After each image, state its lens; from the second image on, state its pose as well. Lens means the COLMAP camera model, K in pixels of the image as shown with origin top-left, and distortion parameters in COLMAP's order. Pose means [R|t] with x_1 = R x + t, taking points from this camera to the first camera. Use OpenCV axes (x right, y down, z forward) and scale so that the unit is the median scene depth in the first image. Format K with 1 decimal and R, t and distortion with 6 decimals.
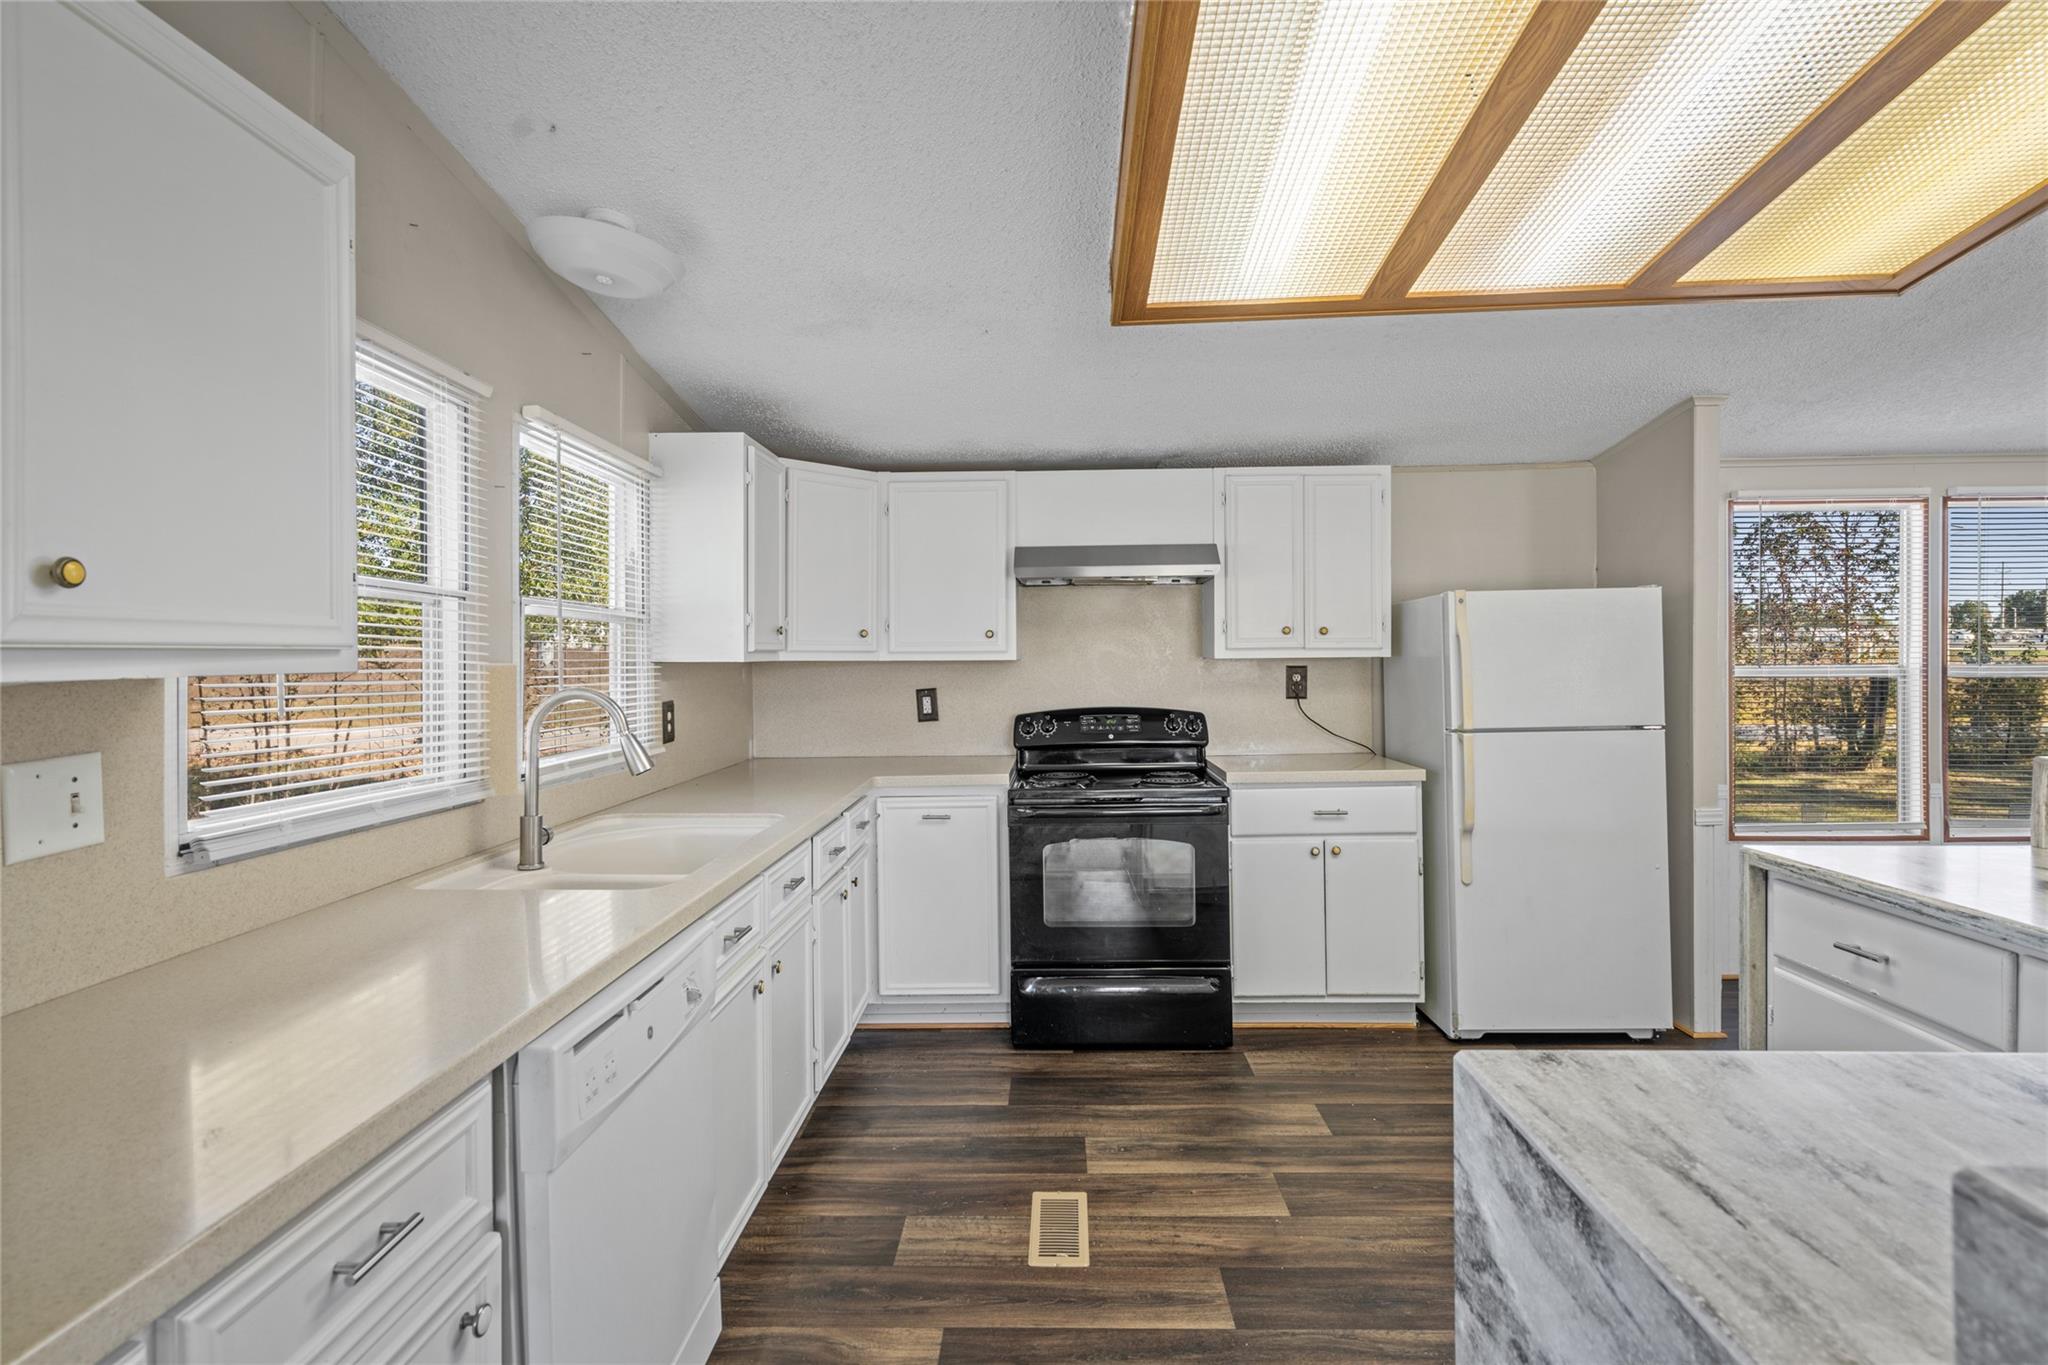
lens RADIAL K [[983.8, 0, 1020.1], [0, 983.8, 663.3], [0, 0, 1]] dist [-0.000125, 0.001108]
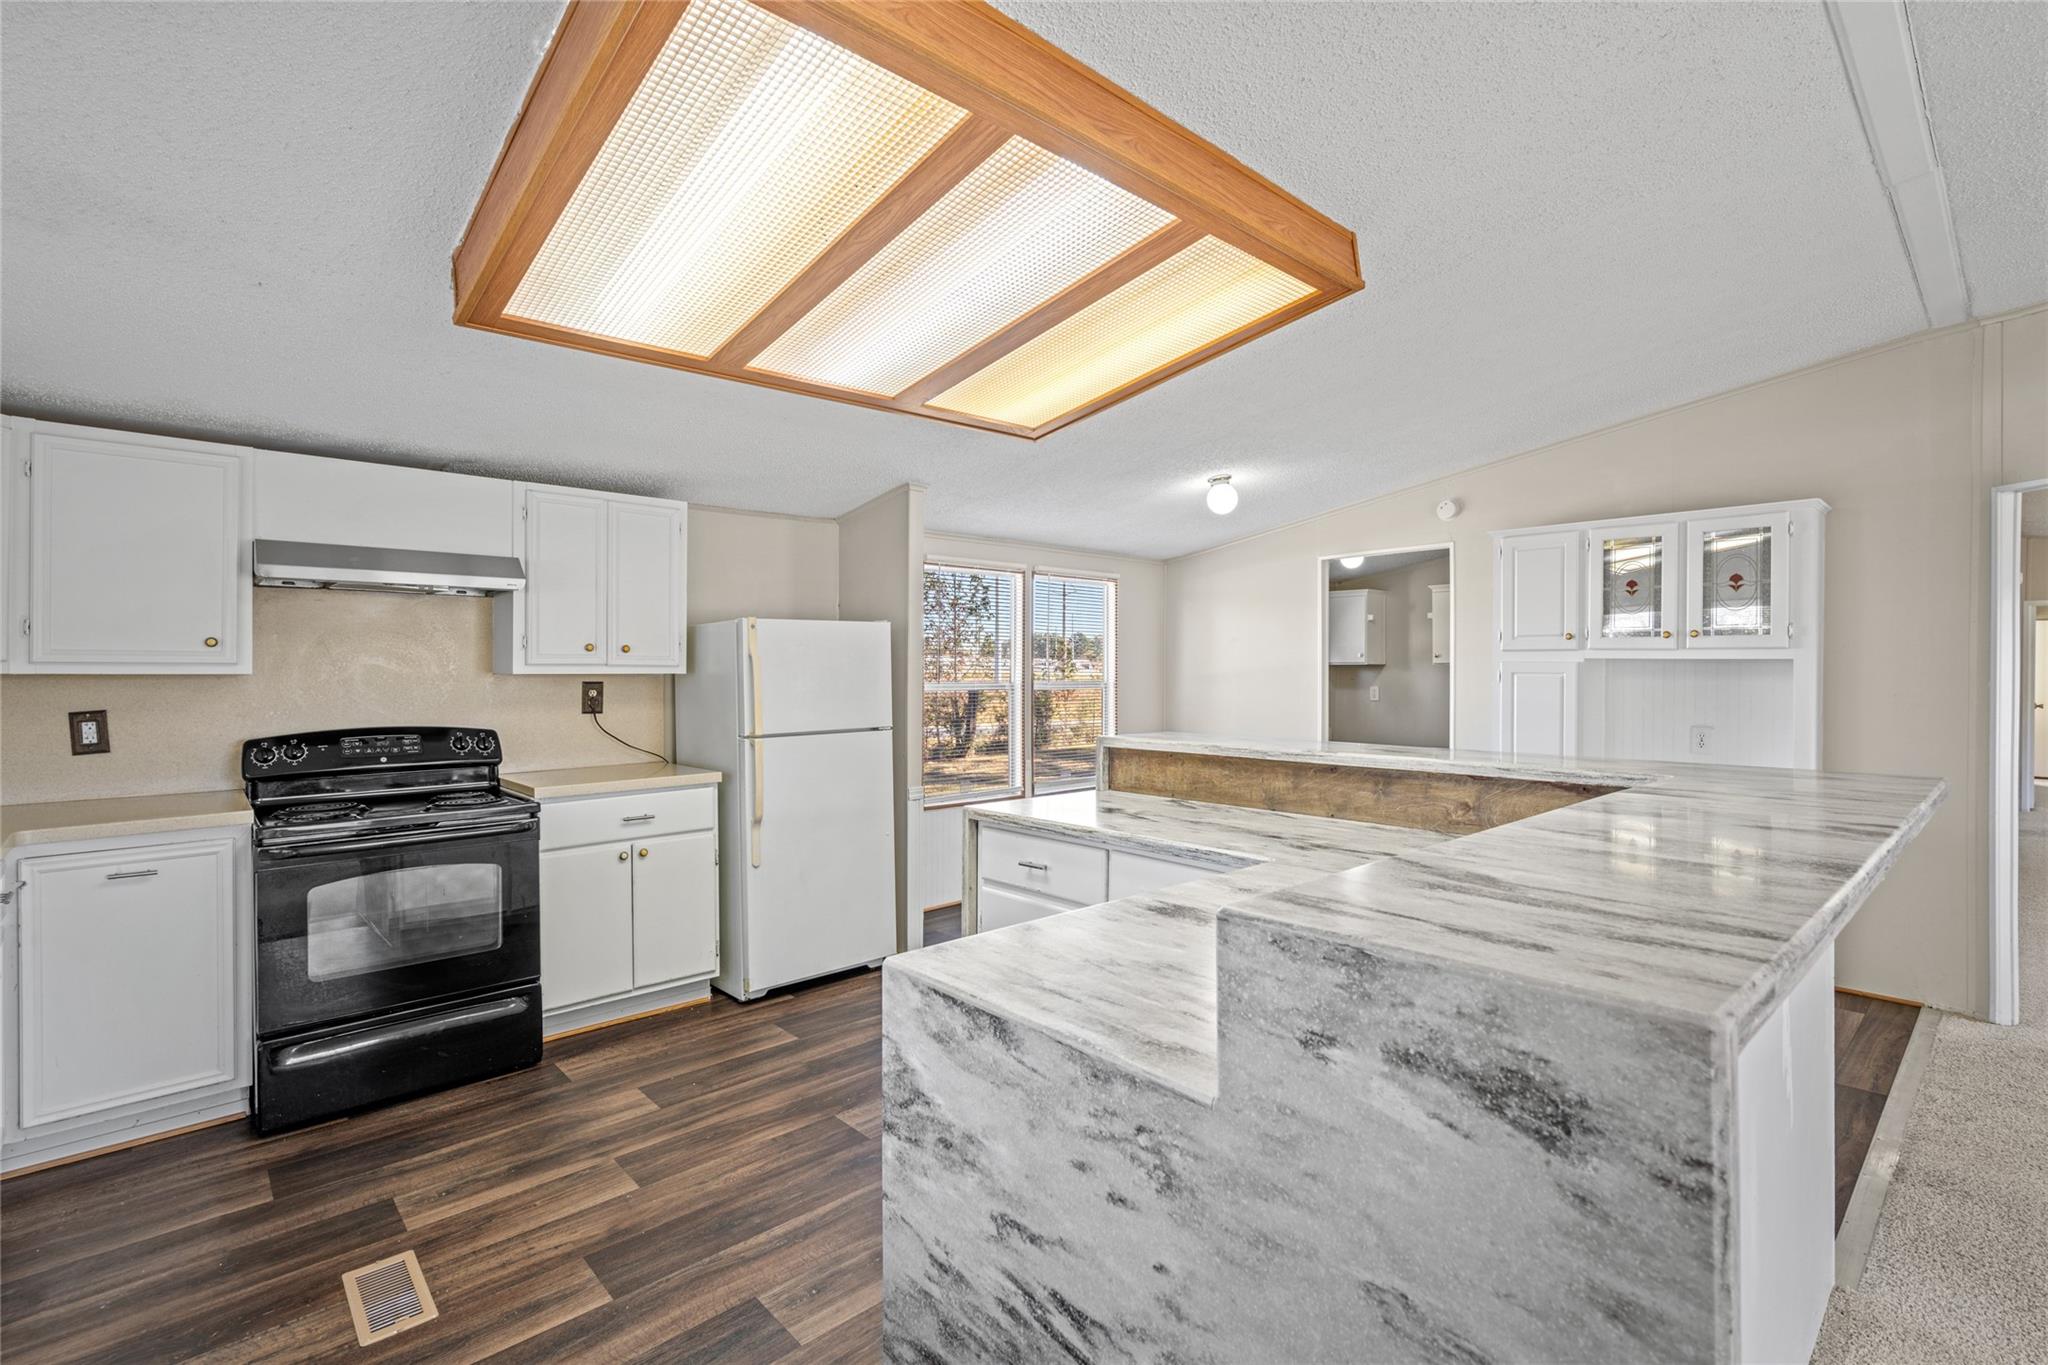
lens RADIAL K [[936.2, 0, 1014.8], [0, 936.2, 674.3], [0, 0, 1]] dist [0.001478, 0.000498]
pose [[0.716129, 0.006902, 0.697933, -0.107310], [-0.001870, 0.999966, -0.007970, 0.002126], [-0.697965, 0.004403, 0.716118, -0.021373]]
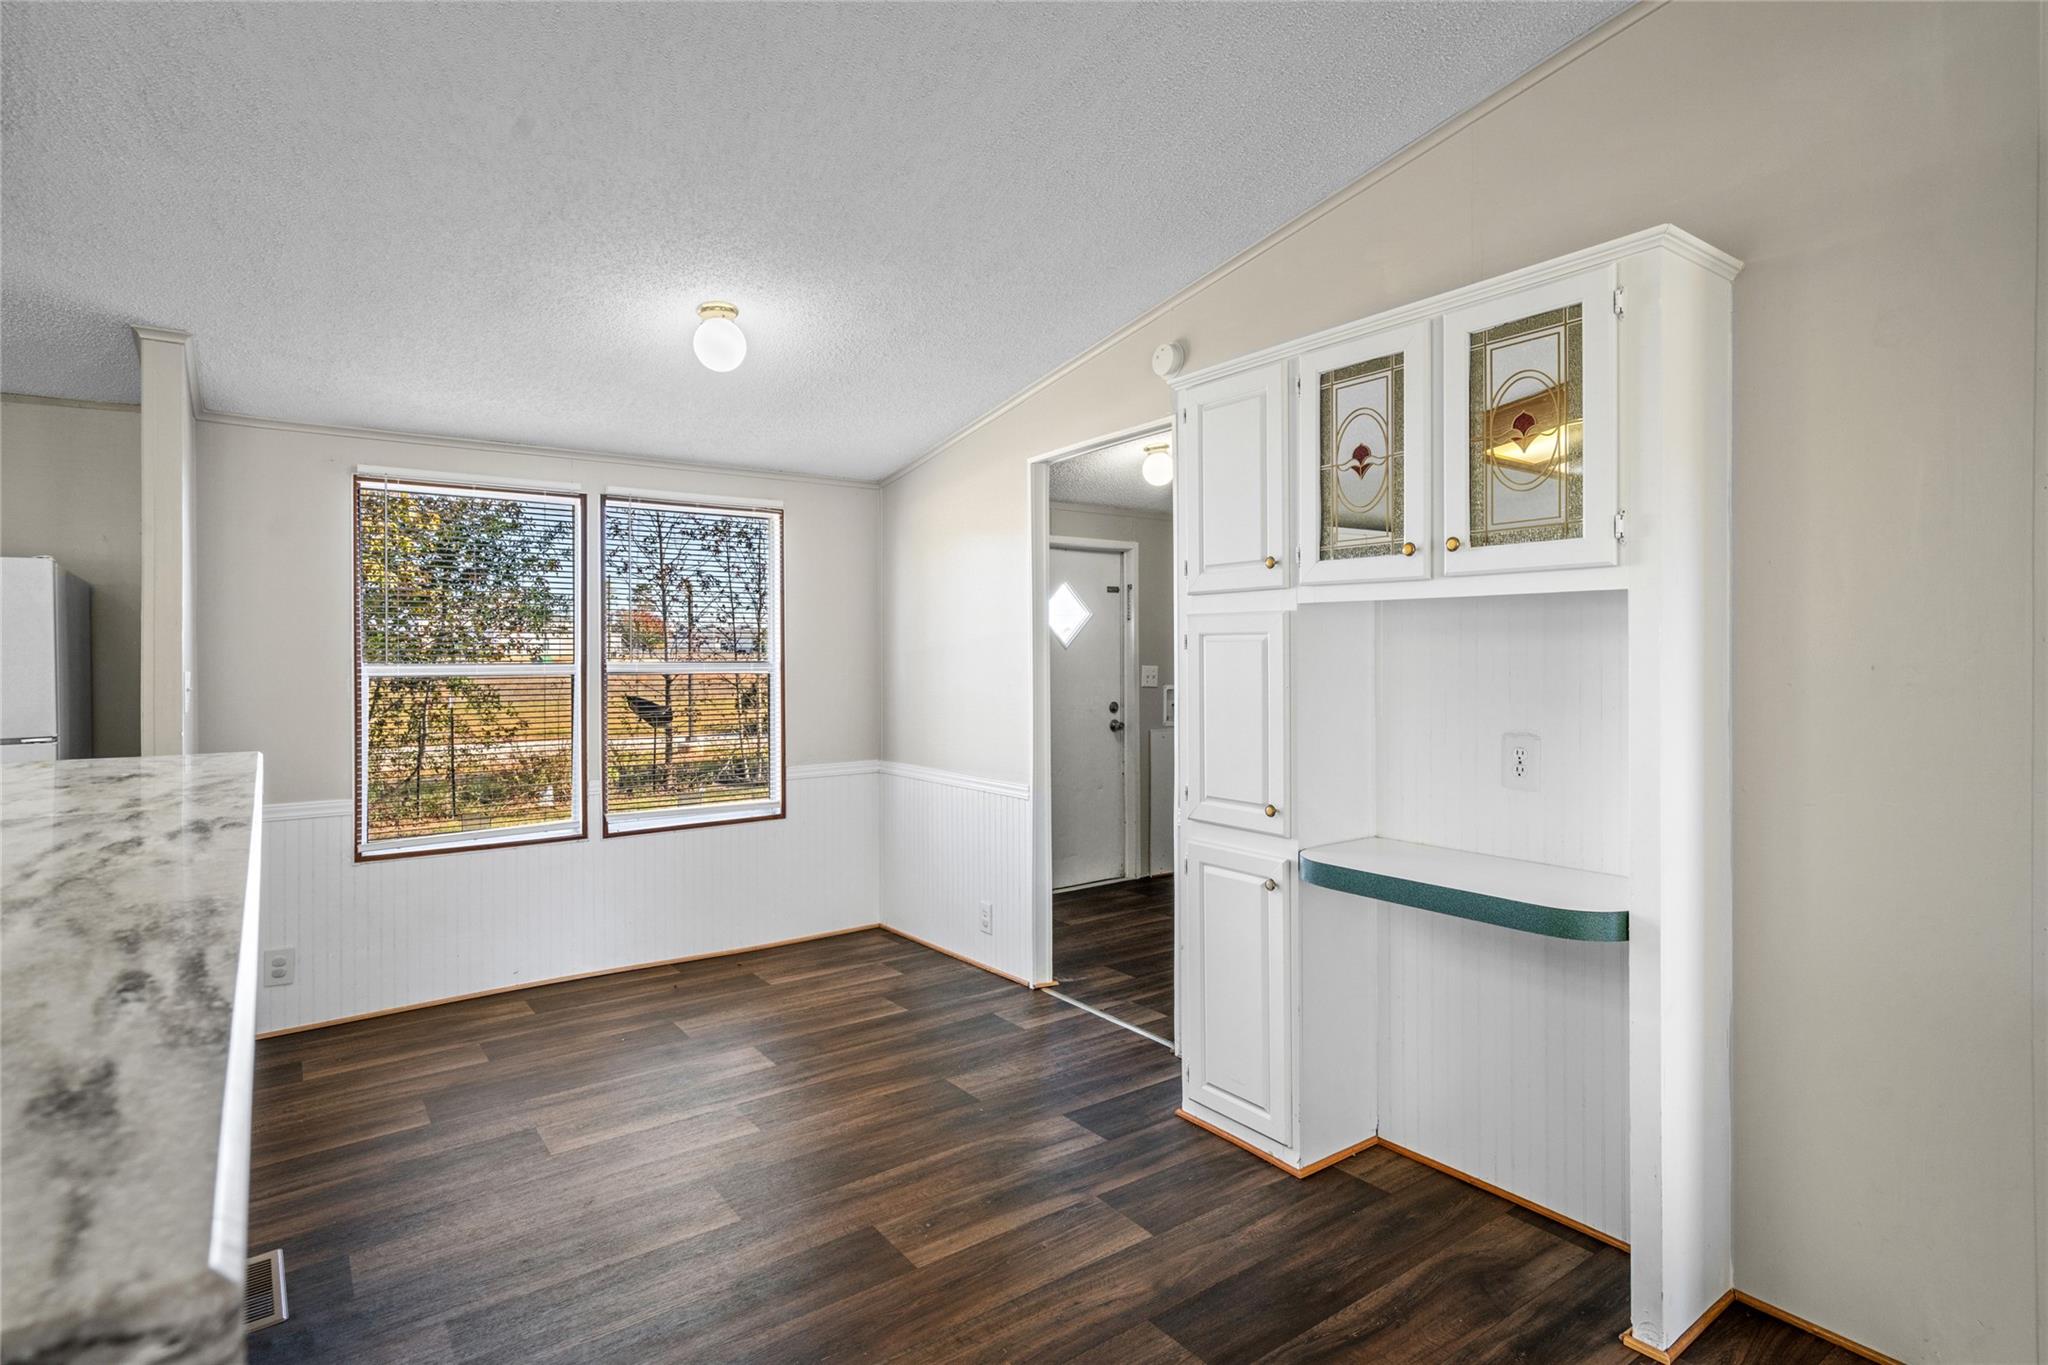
lens RADIAL K [[1028.6, 0, 1020.6], [0, 1028.6, 662.0], [0, 0, 1]] dist [0.000857, 0.000382]
pose [[0.788844, 0.000307, 0.614593, 0.738417], [0.006485, 0.999940, -0.008823, 0.015996], [-0.614559, 0.010946, 0.788795, -0.106523]]
